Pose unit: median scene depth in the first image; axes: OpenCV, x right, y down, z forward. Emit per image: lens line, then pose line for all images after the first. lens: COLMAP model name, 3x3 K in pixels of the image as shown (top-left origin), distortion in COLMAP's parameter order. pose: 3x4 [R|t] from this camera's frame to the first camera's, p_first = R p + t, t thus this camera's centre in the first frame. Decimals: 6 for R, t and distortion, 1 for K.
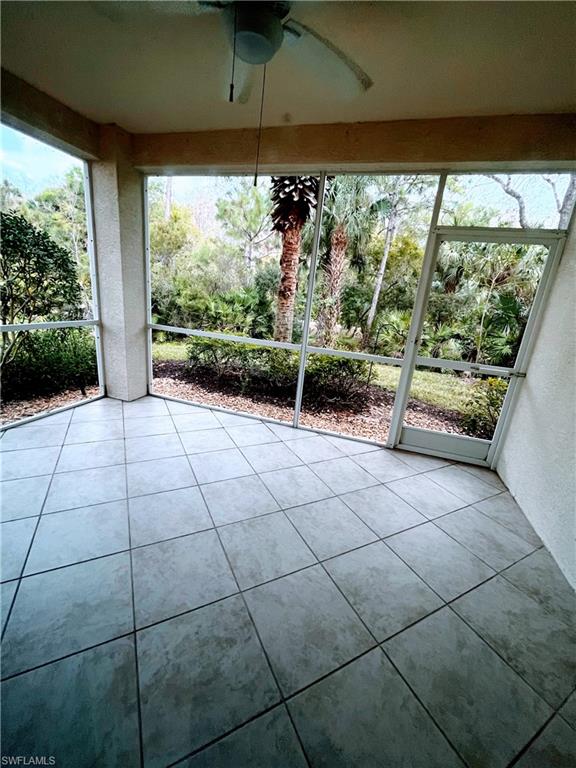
lens RADIAL K [[311.5, 0, 286.9], [0, 311.5, 384.4], [0, 0, 1]] dist [-0.003485, 0.000640]
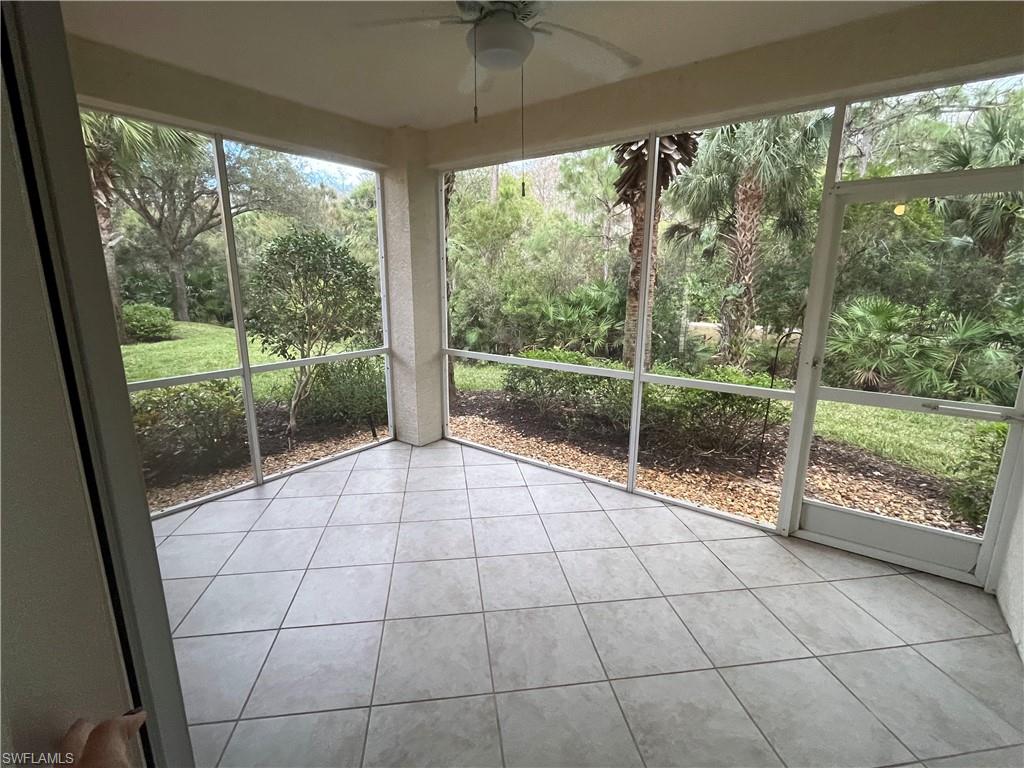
lens RADIAL K [[479.2, 0, 509.3], [0, 479.2, 385.5], [0, 0, 1]] dist [-0.001476, -0.000807]
pose [[0.938430, -0.014547, -0.345164, 0.135764], [-0.012948, 0.996930, -0.077219, -0.009282], [0.345228, 0.076934, 0.935360, -0.081349]]
